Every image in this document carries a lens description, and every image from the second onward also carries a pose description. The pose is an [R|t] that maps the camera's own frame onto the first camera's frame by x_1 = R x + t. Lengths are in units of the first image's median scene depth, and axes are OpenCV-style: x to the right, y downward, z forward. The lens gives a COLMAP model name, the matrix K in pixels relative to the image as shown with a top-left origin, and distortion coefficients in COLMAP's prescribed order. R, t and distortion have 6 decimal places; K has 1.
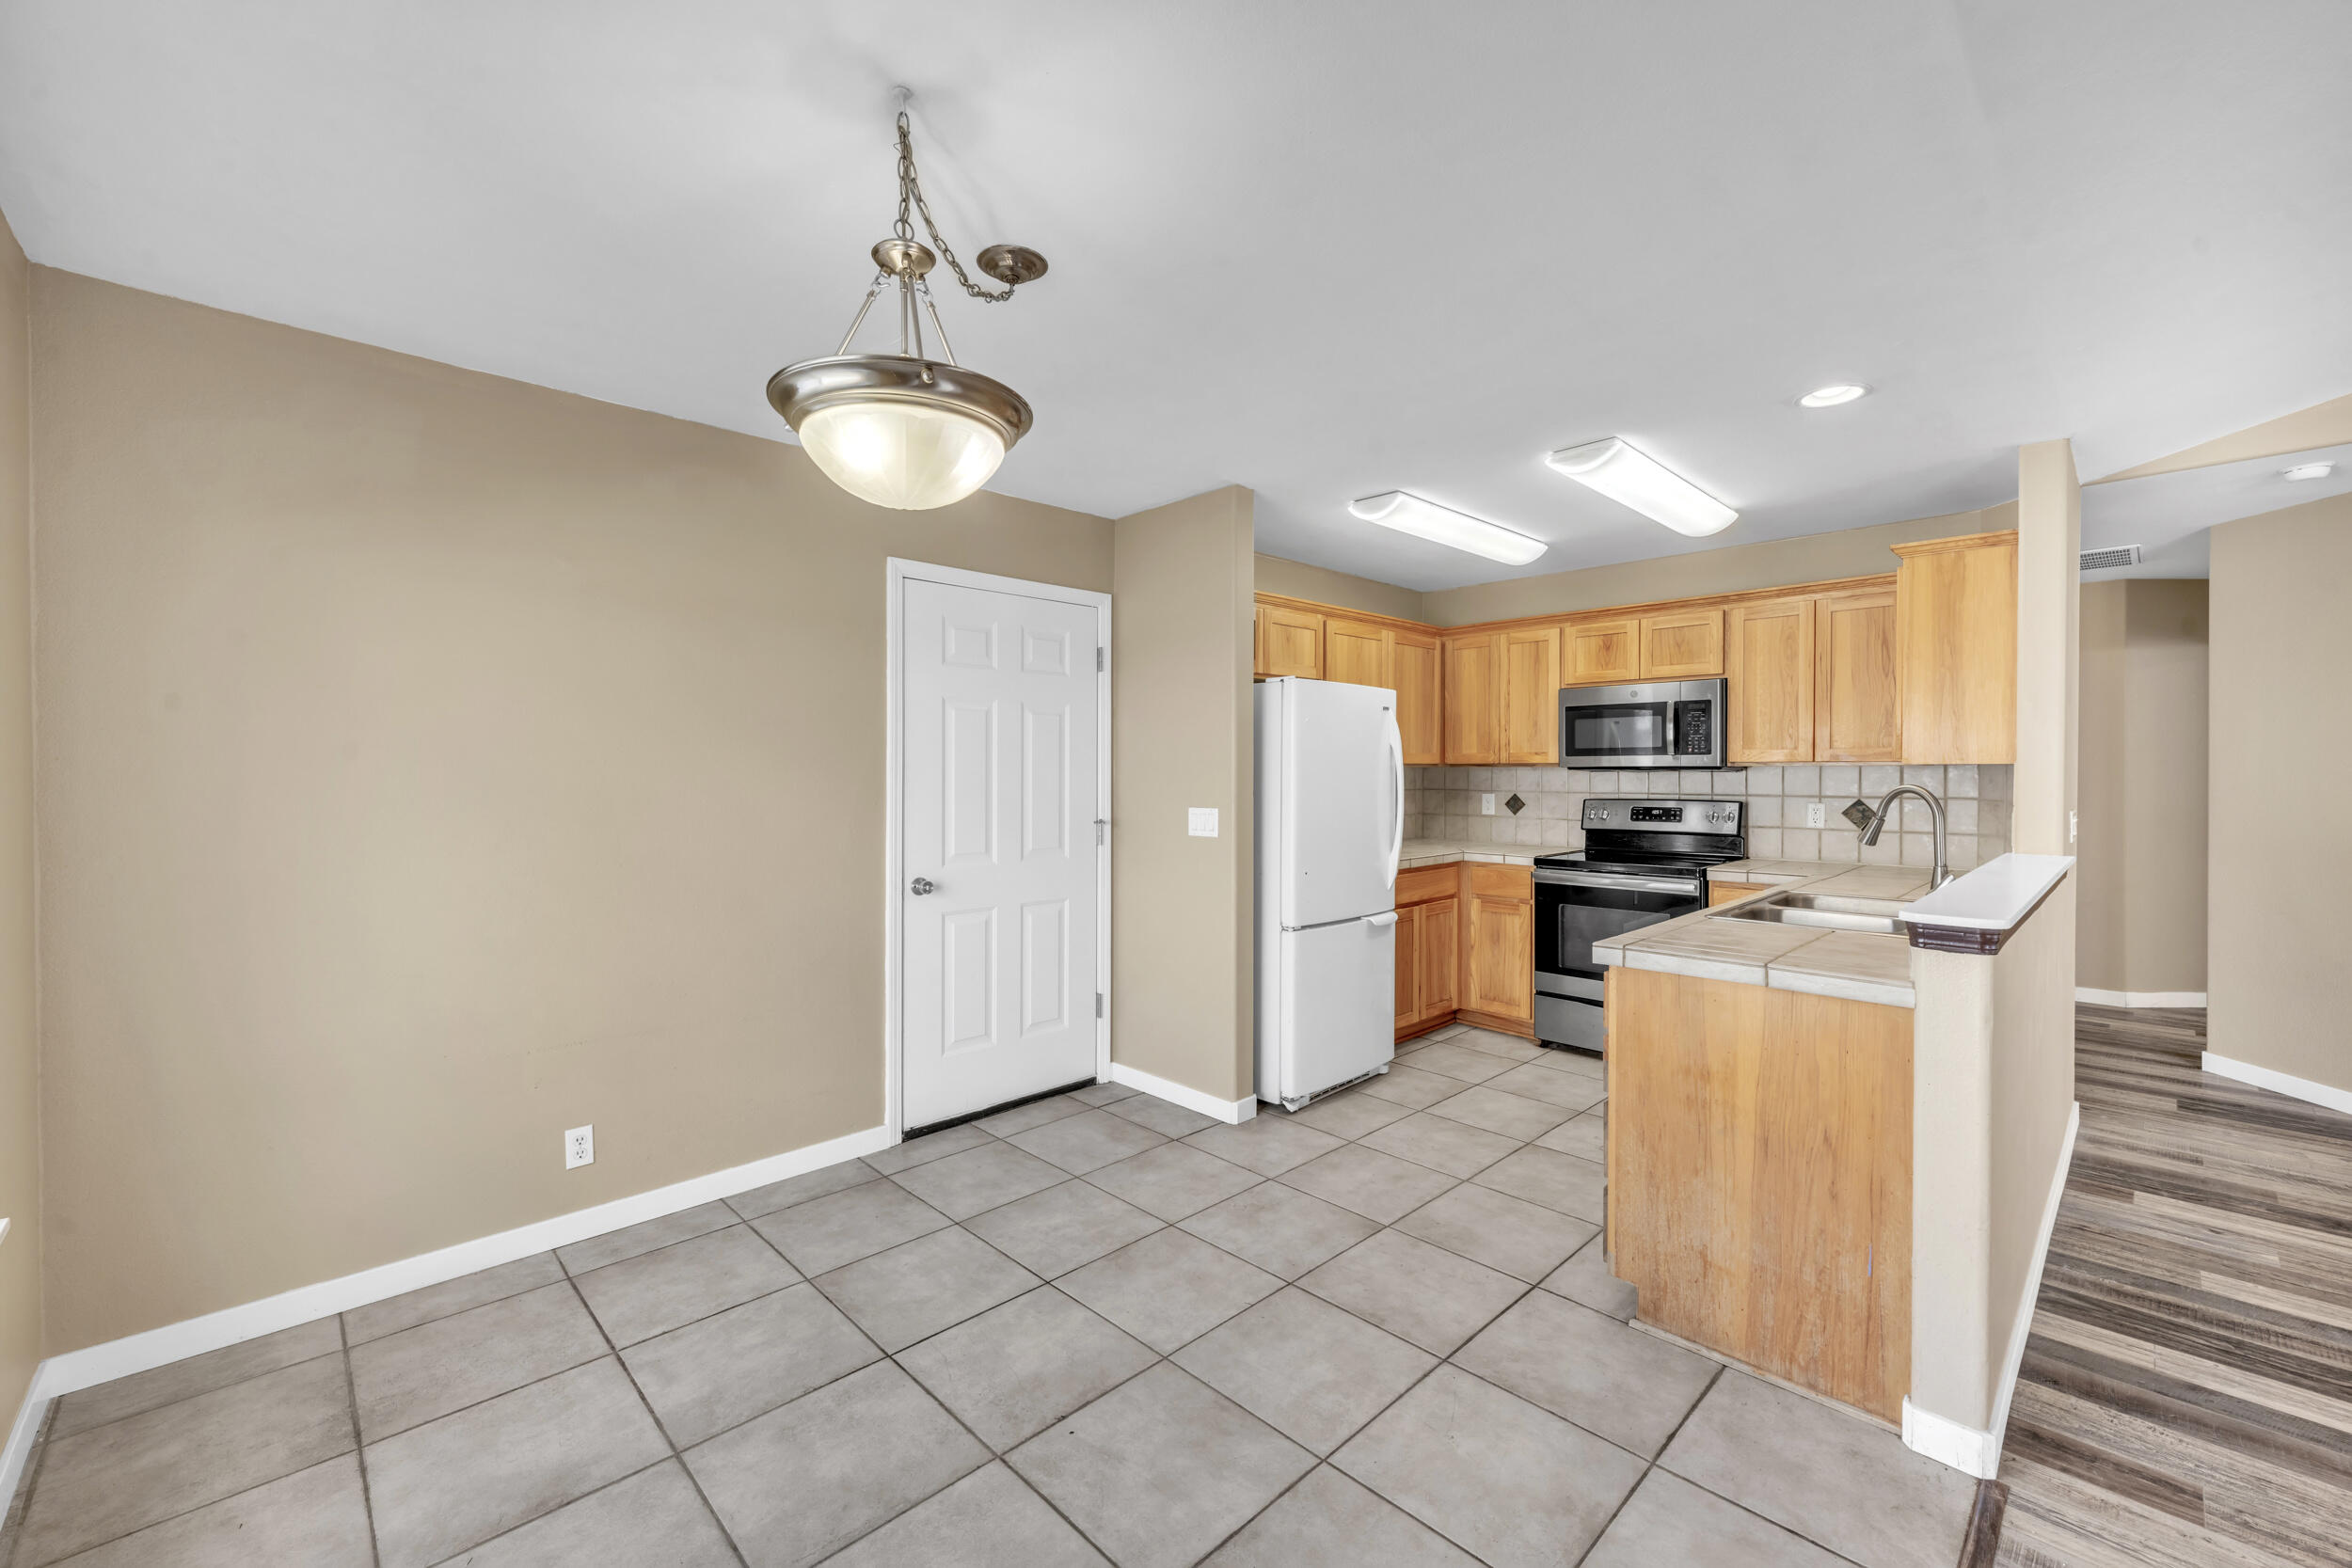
lens RADIAL K [[964.7, 0, 1179.1], [0, 964.7, 777.8], [0, 0, 1]] dist [0.000798, -0.000900]
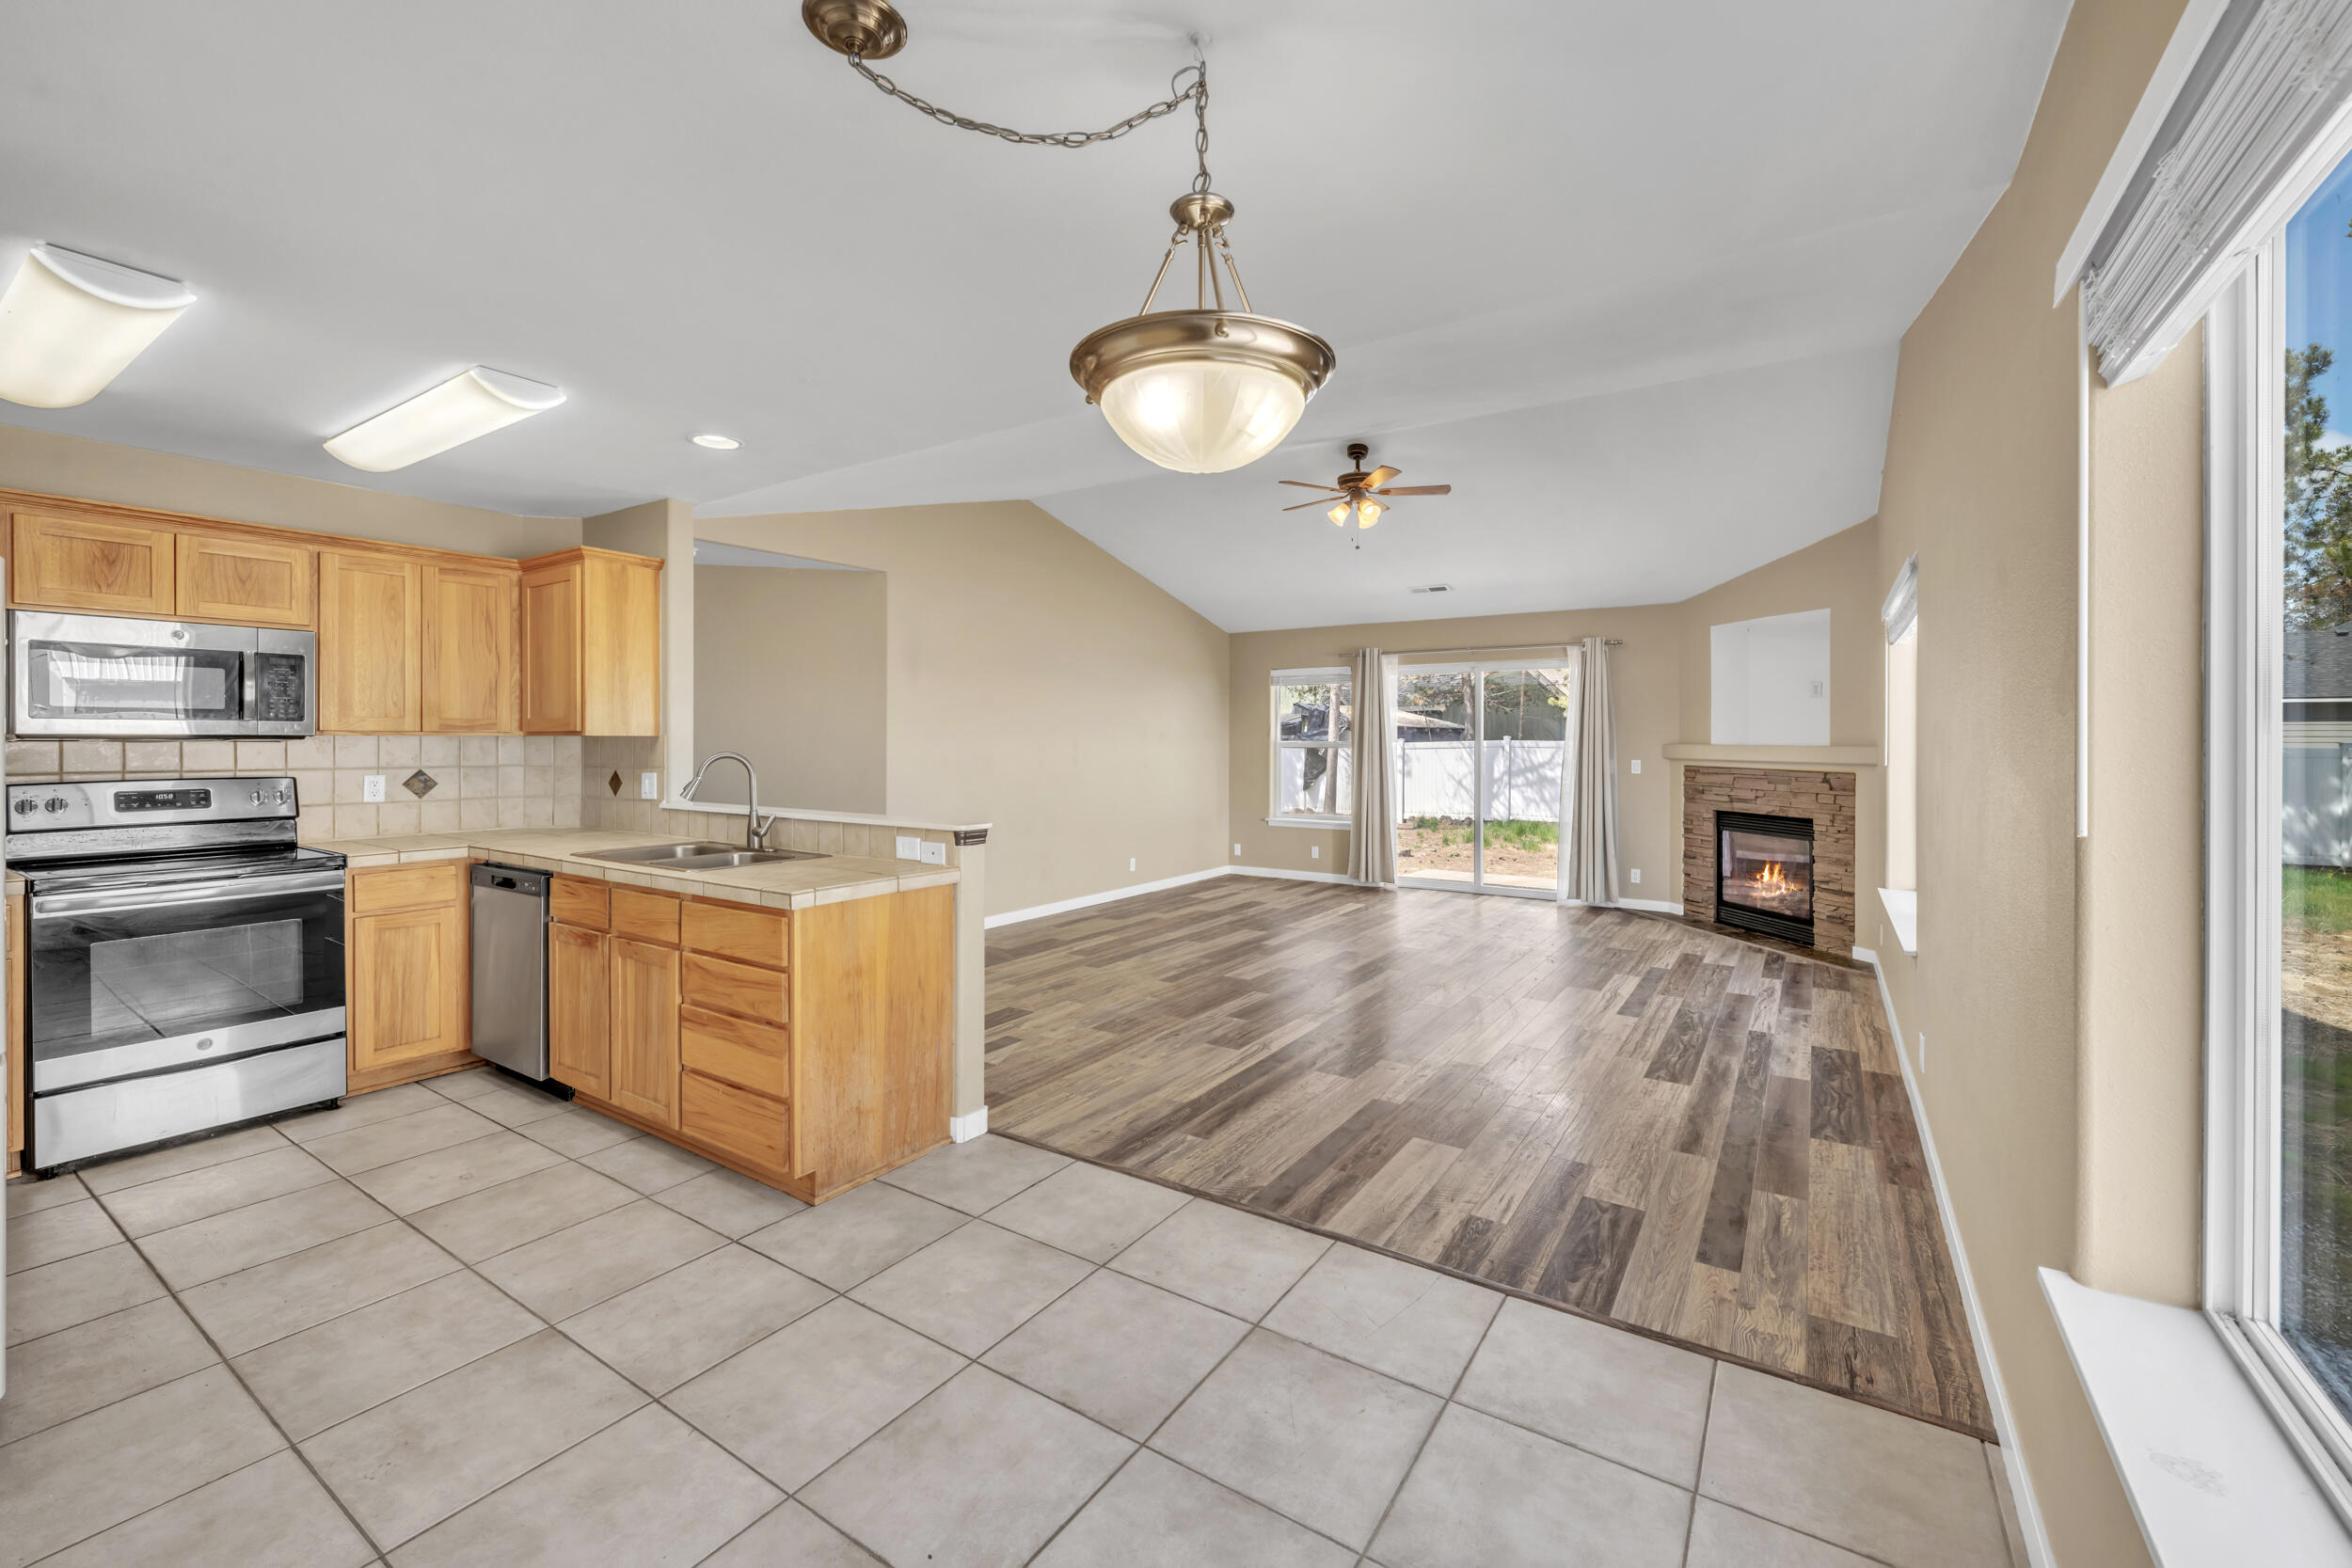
lens RADIAL K [[964.7, 0, 1189.2], [0, 964.7, 748.3], [0, 0, 1]] dist [0.000798, -0.000900]
pose [[-0.229914, -0.007225, 0.973184, -0.446357], [0.005541, 0.999947, 0.008732, -0.003919], [-0.973195, 0.007400, -0.229862, 0.456841]]
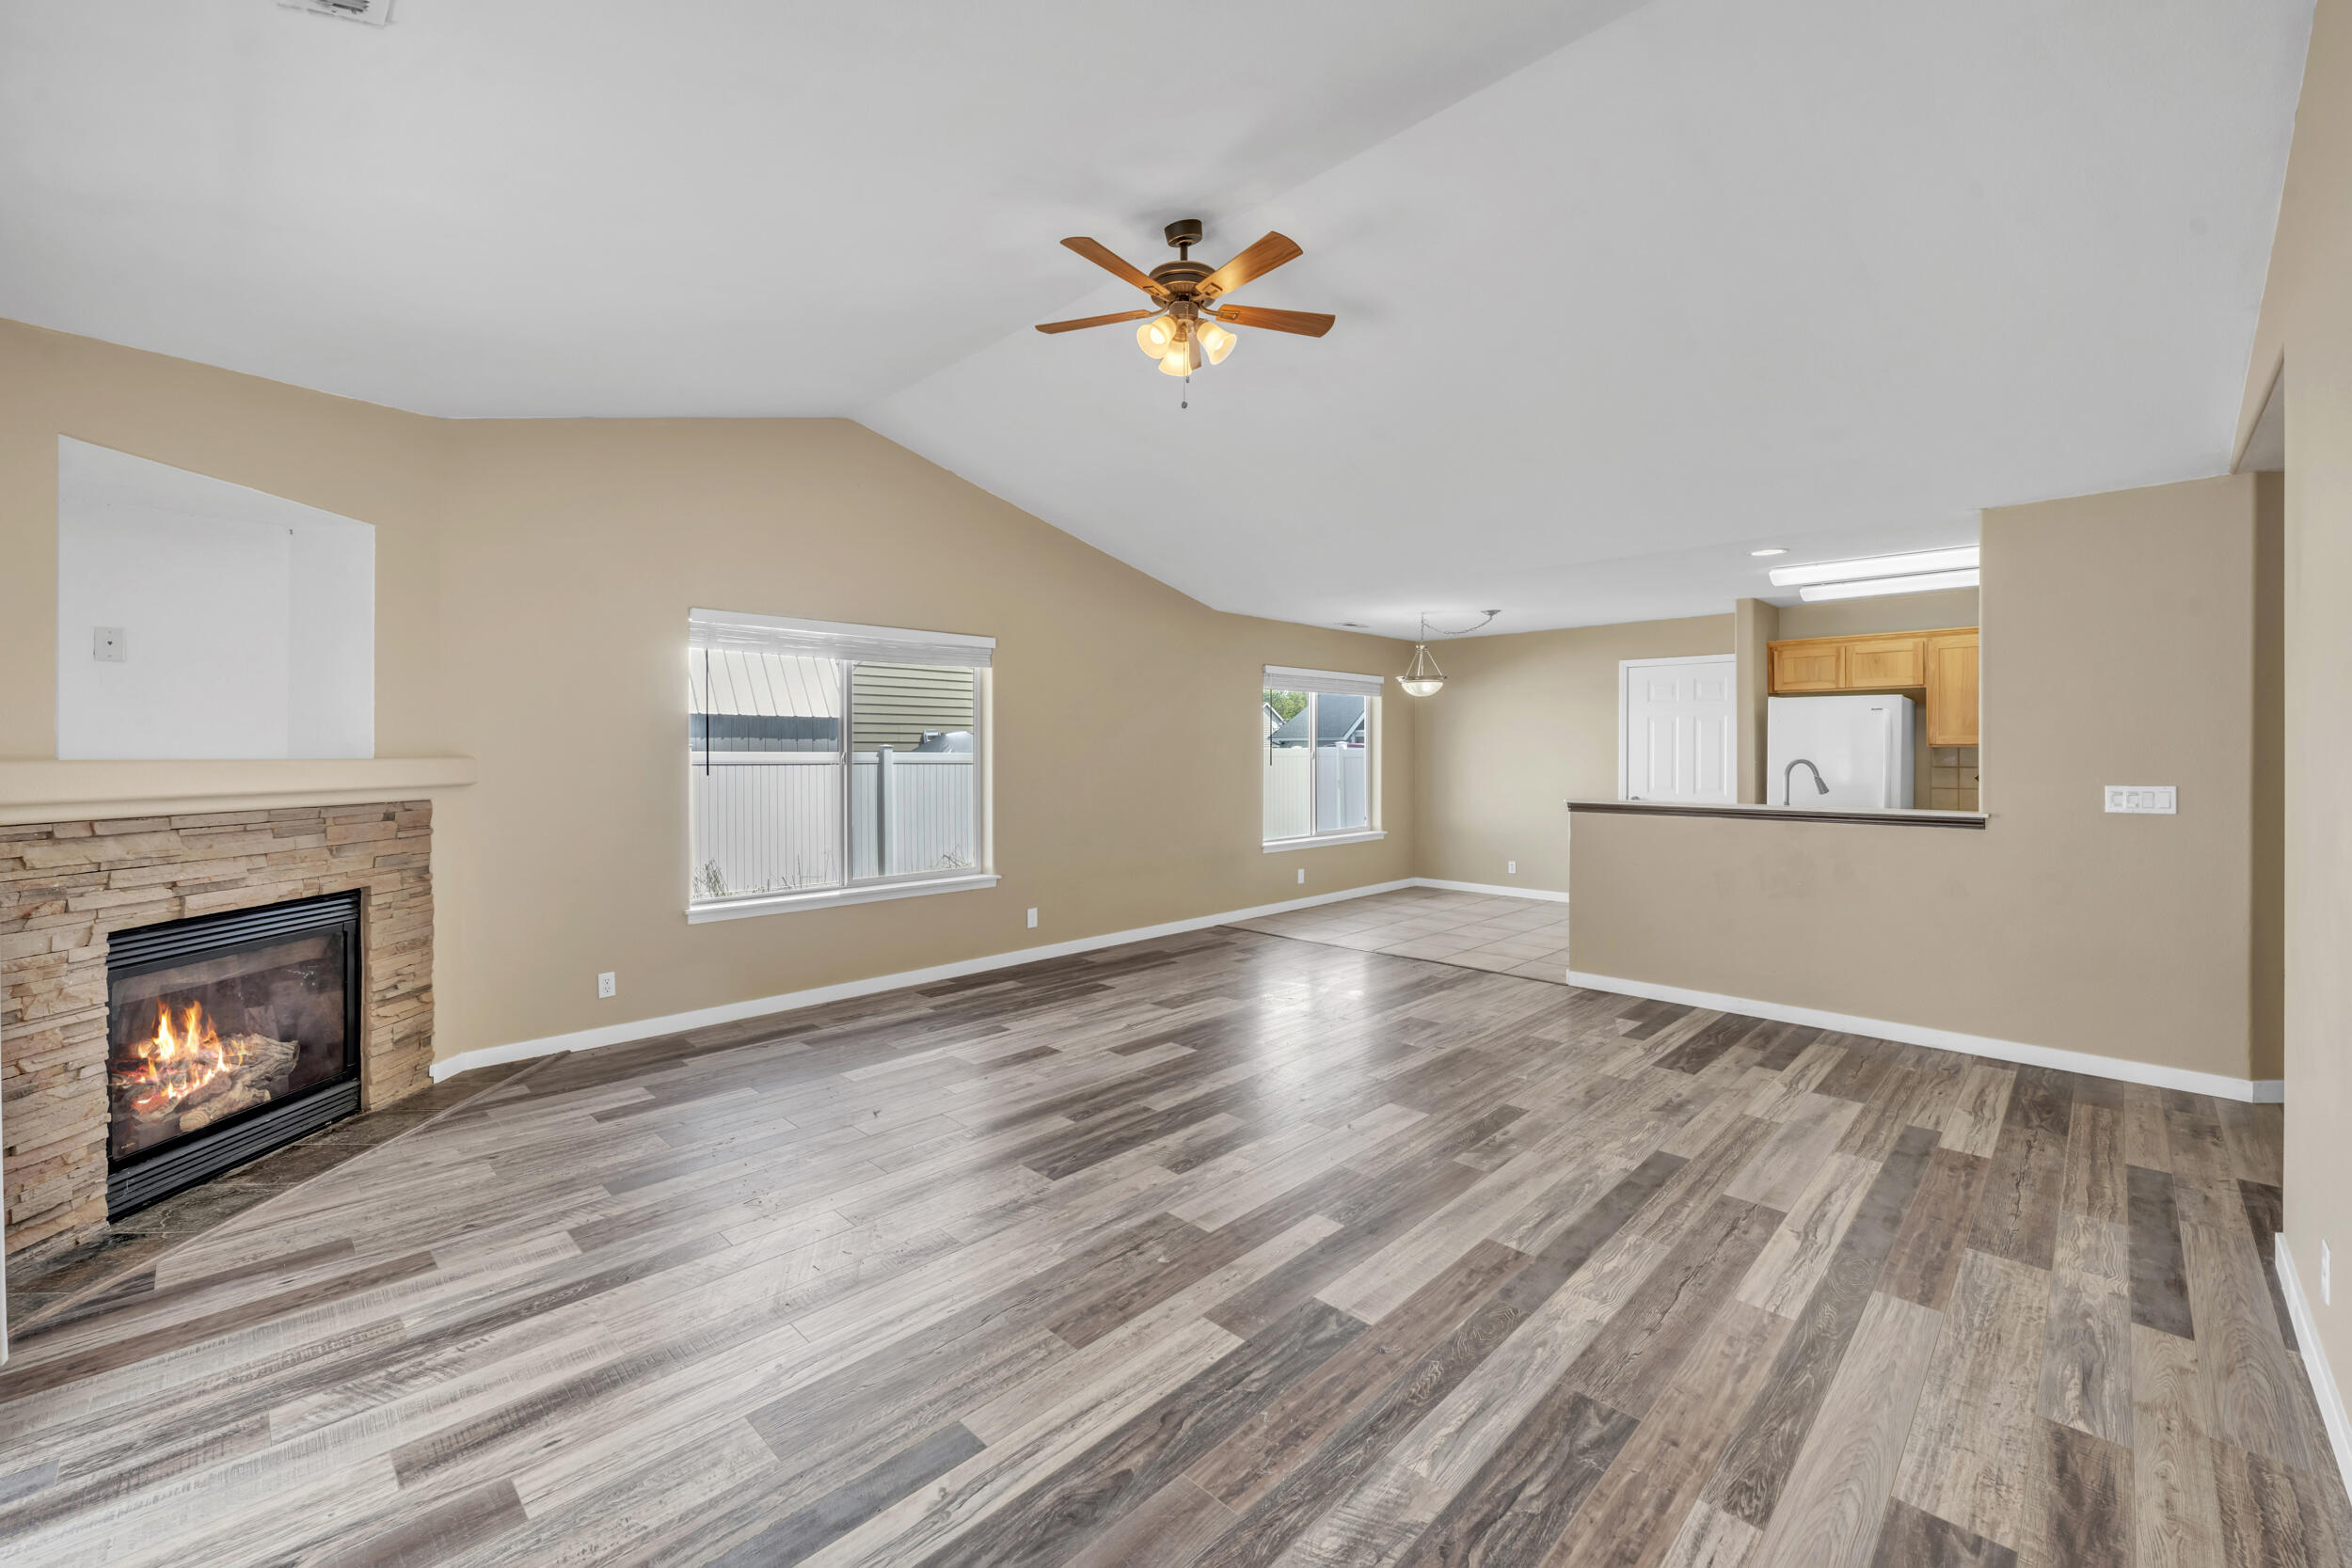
lens RADIAL K [[964.7, 0, 1173.8], [0, 964.7, 766.0], [0, 0, 1]] dist [0.000798, -0.000900]
pose [[0.029105, 0.017325, -0.999426, 1.675477], [-0.006254, 0.999833, 0.017150, -0.001867], [0.999557, 0.005752, 0.029208, -0.144706]]
